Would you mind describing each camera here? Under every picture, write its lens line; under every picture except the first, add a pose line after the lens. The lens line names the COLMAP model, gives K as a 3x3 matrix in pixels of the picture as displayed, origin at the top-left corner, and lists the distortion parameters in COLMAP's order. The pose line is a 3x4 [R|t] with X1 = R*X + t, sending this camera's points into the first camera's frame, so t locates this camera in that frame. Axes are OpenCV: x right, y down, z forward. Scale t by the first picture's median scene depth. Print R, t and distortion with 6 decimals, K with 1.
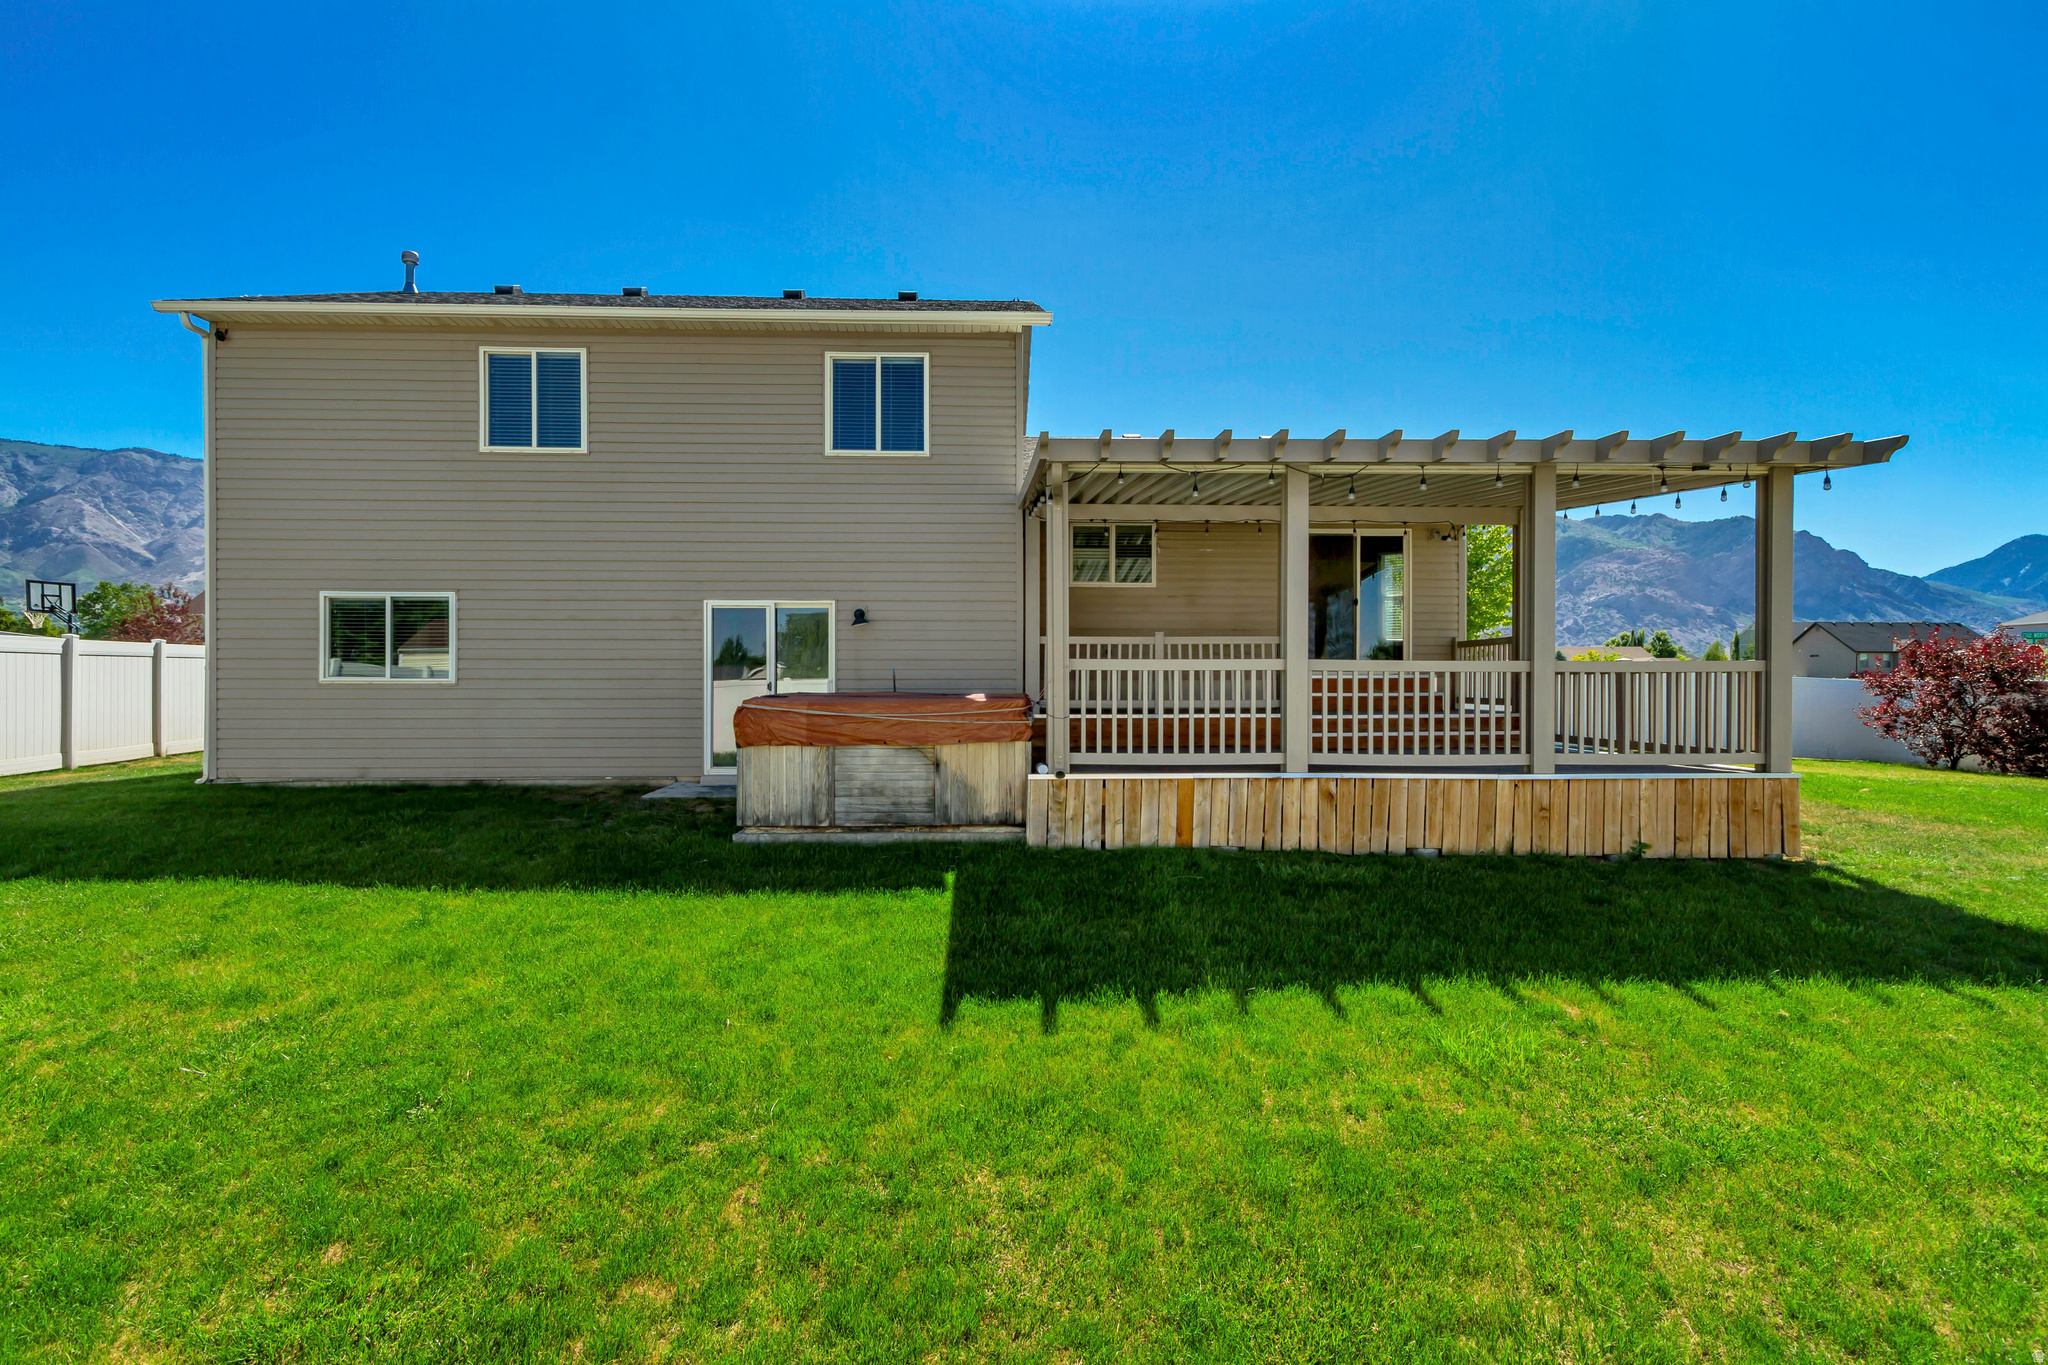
lens RADIAL K [[1005.5, 0, 1014.9], [0, 1005.5, 684.9], [0, 0, 1]] dist [-0.000159, 0.000145]
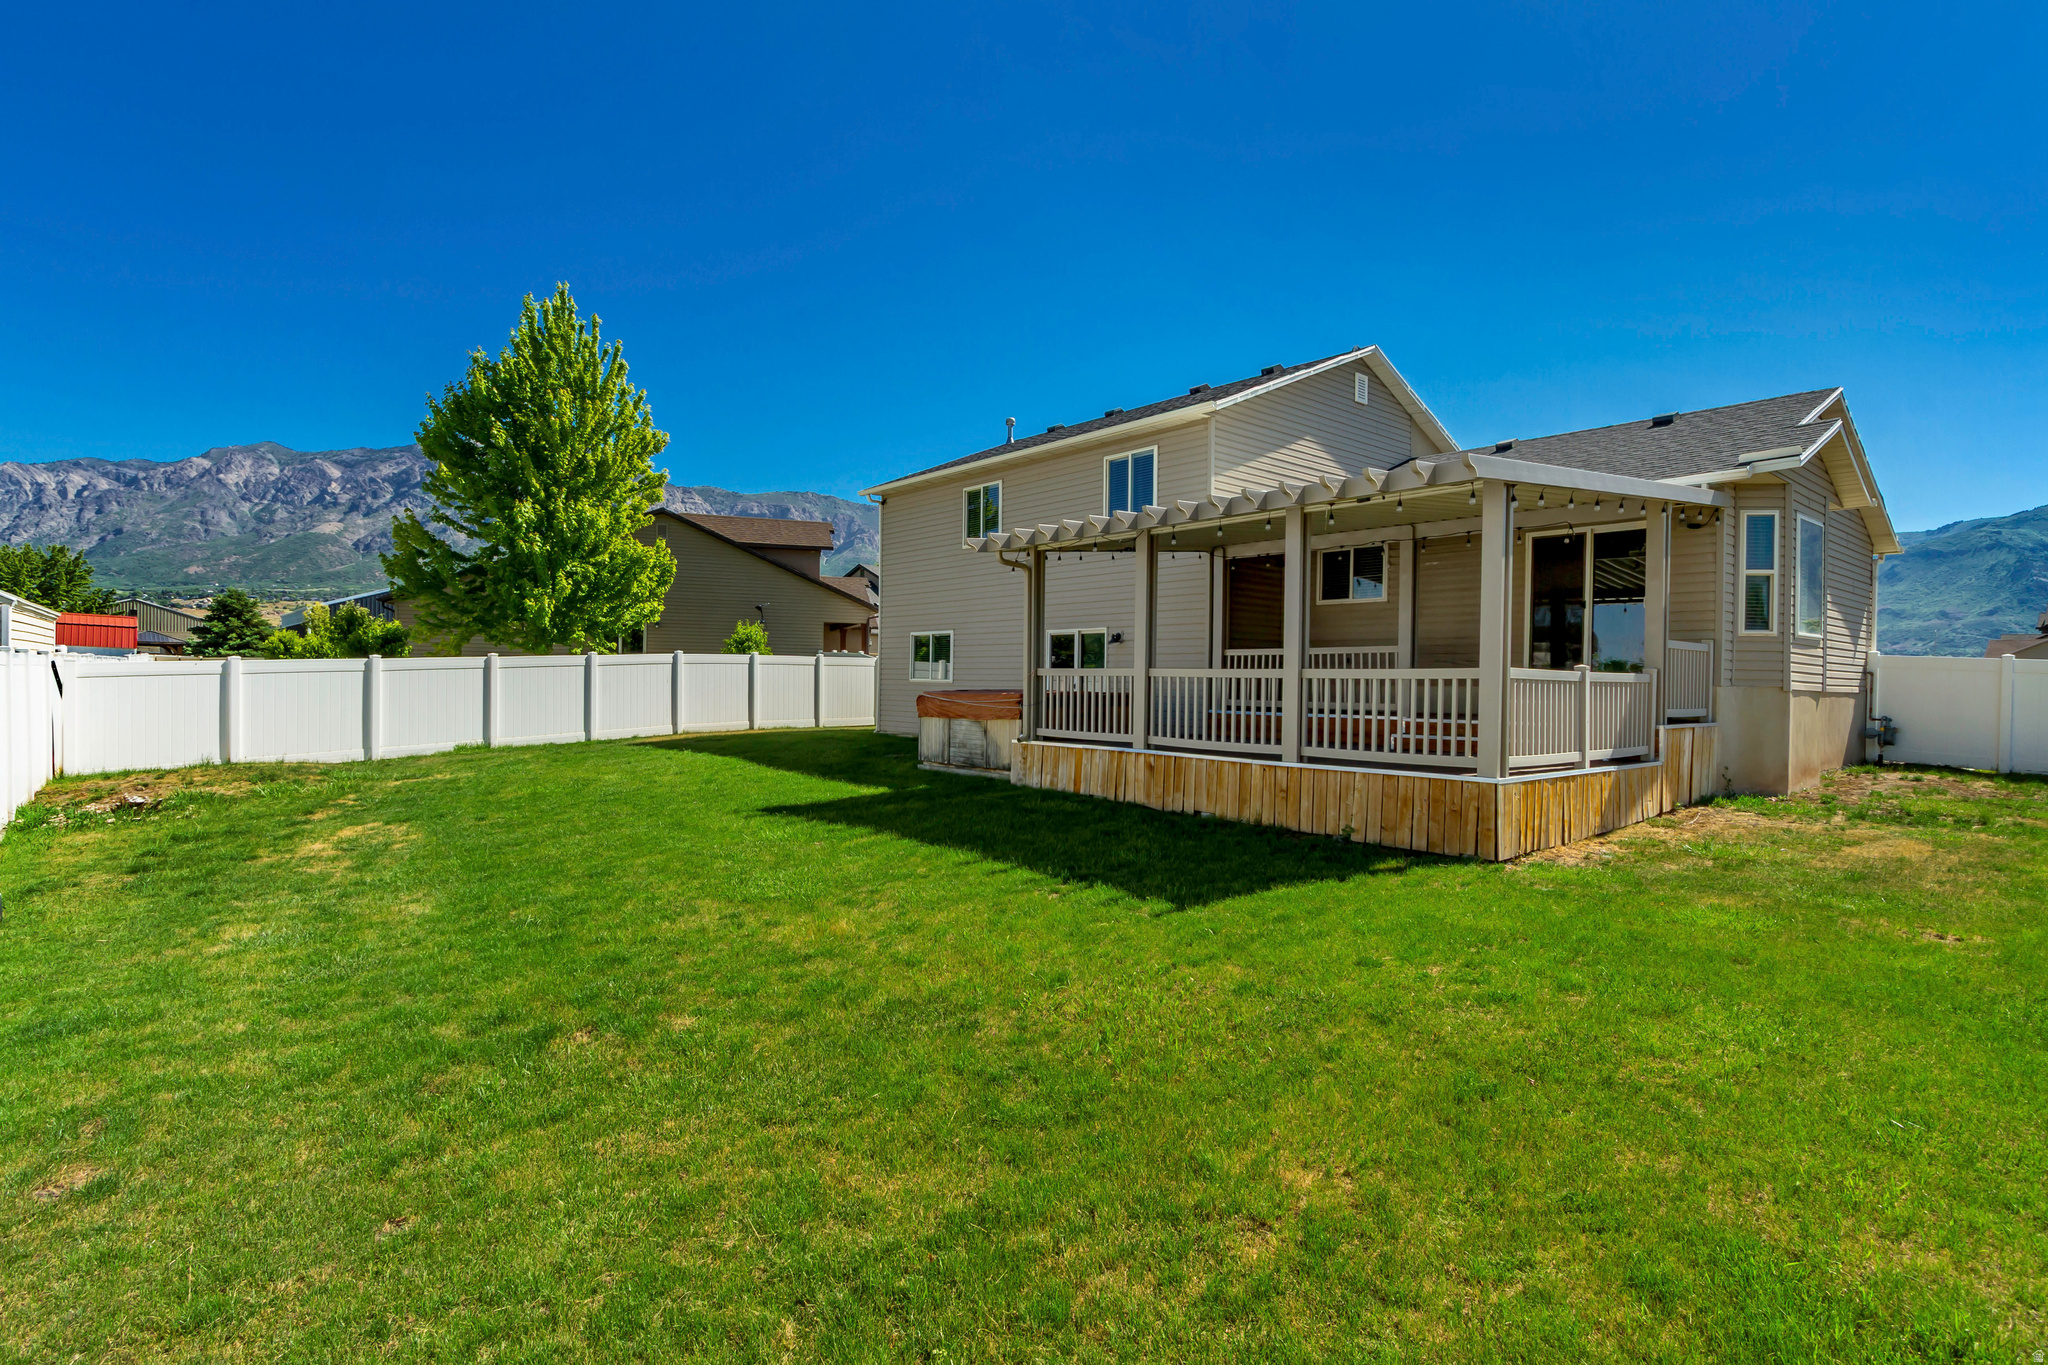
lens RADIAL K [[1005.5, 0, 1014.9], [0, 1005.5, 684.9], [0, 0, 1]] dist [-0.000159, 0.000145]
pose [[0.621475, 0.009875, -0.783371, 0.883140], [-0.014138, 0.999899, 0.001389, -0.001190], [0.783306, 0.010212, 0.621552, -0.005285]]
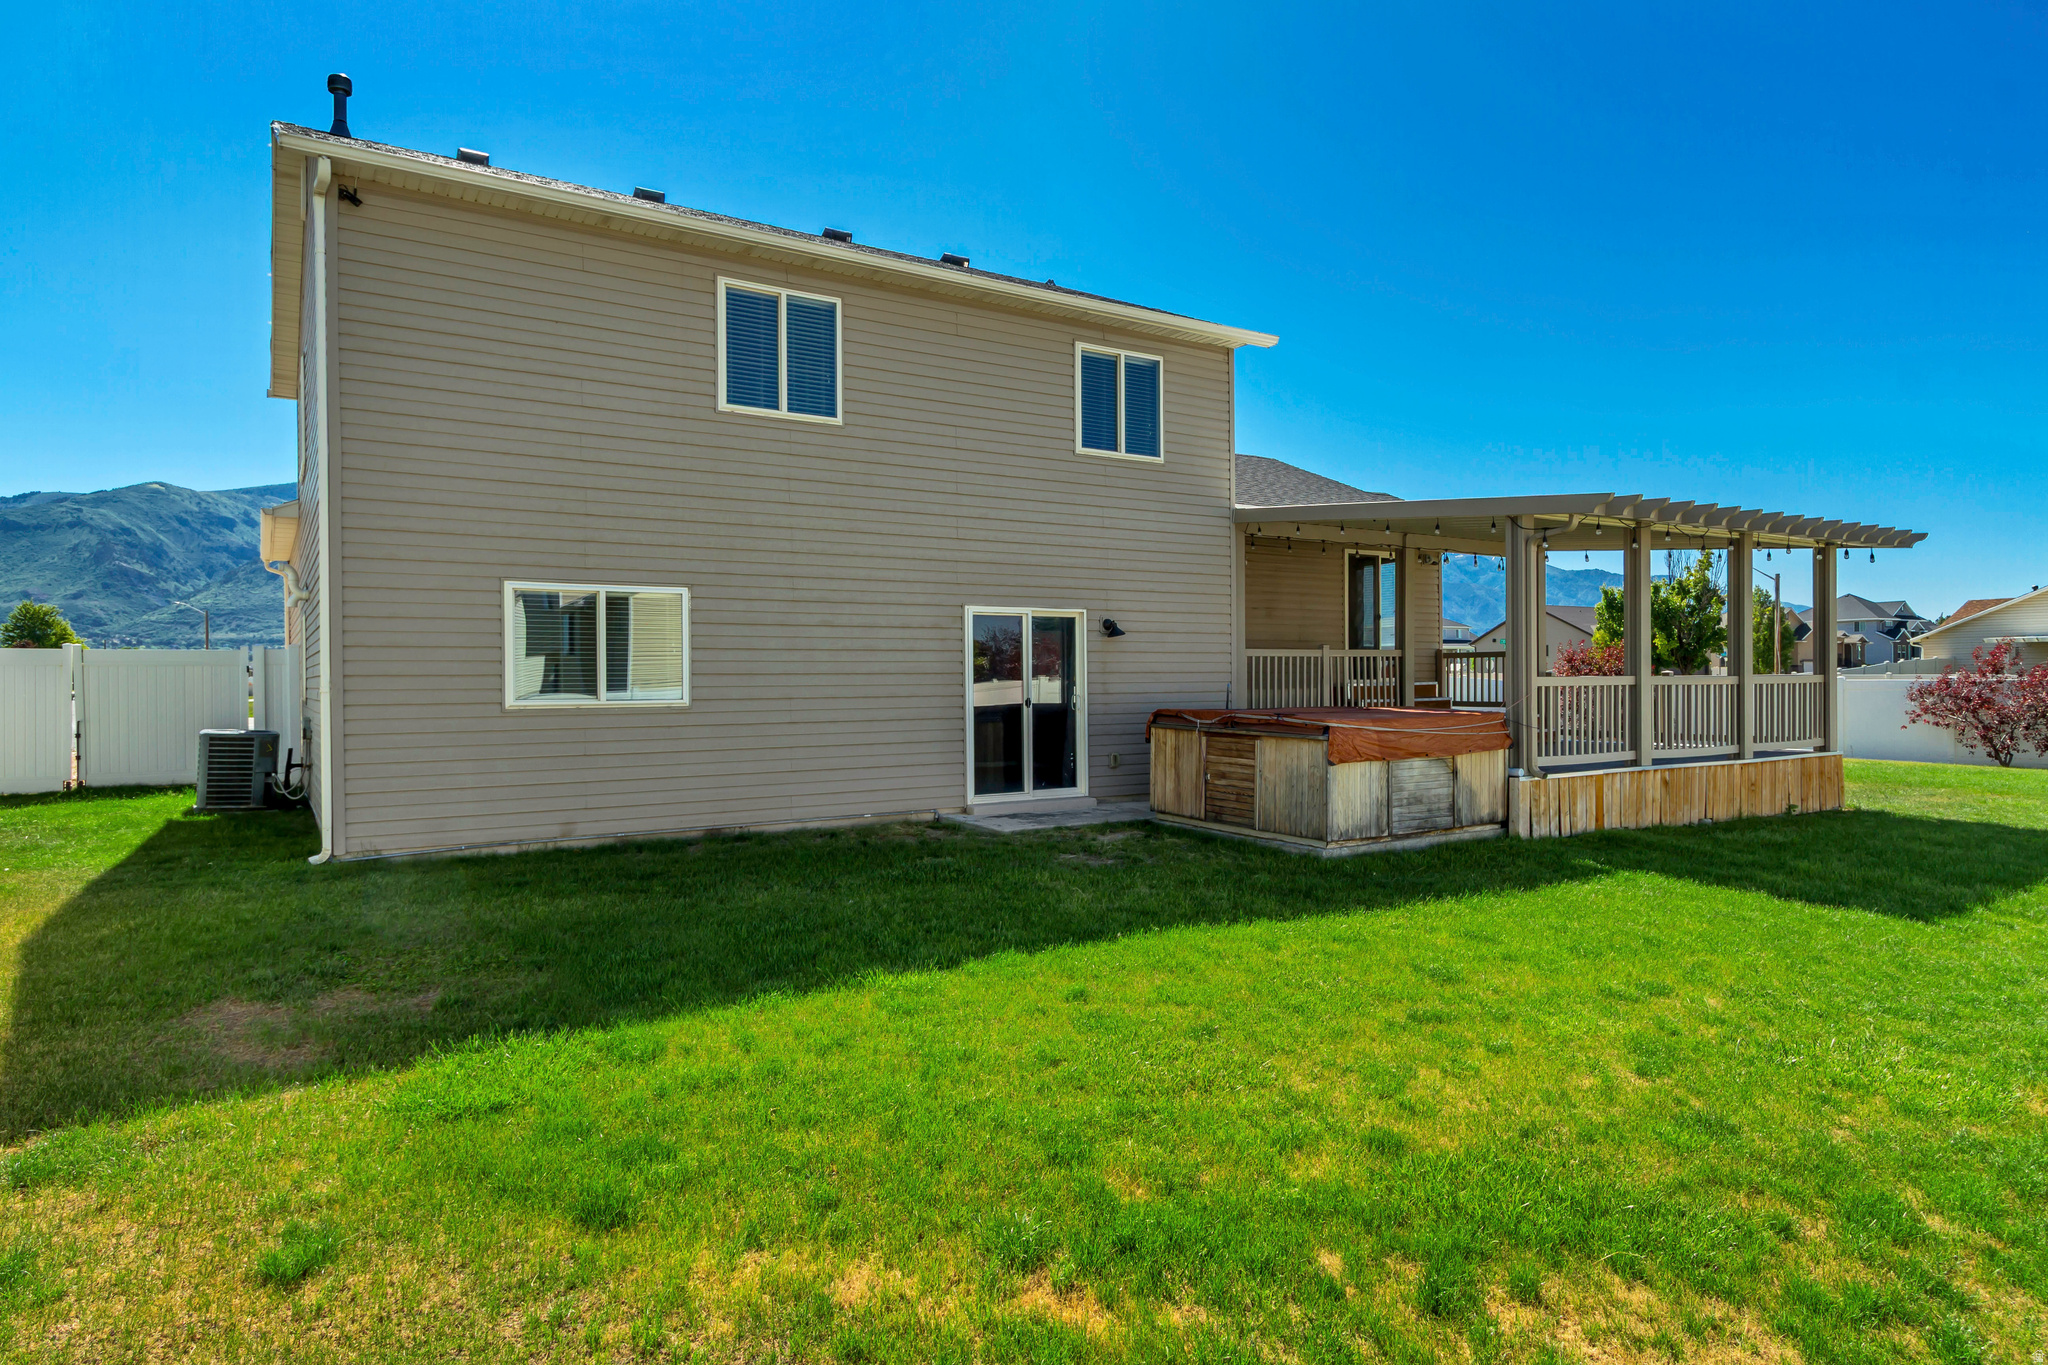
lens RADIAL K [[1199.0, 0, 1024.0], [0, 1199.0, 682.5], [0, 0, 1]] dist [-0.002507, -0.001584]
pose [[0.857860, -0.008909, 0.513806, -0.810094], [0.009061, 0.999957, 0.002209, -0.019206], [-0.513804, 0.002761, 0.857903, 0.075636]]
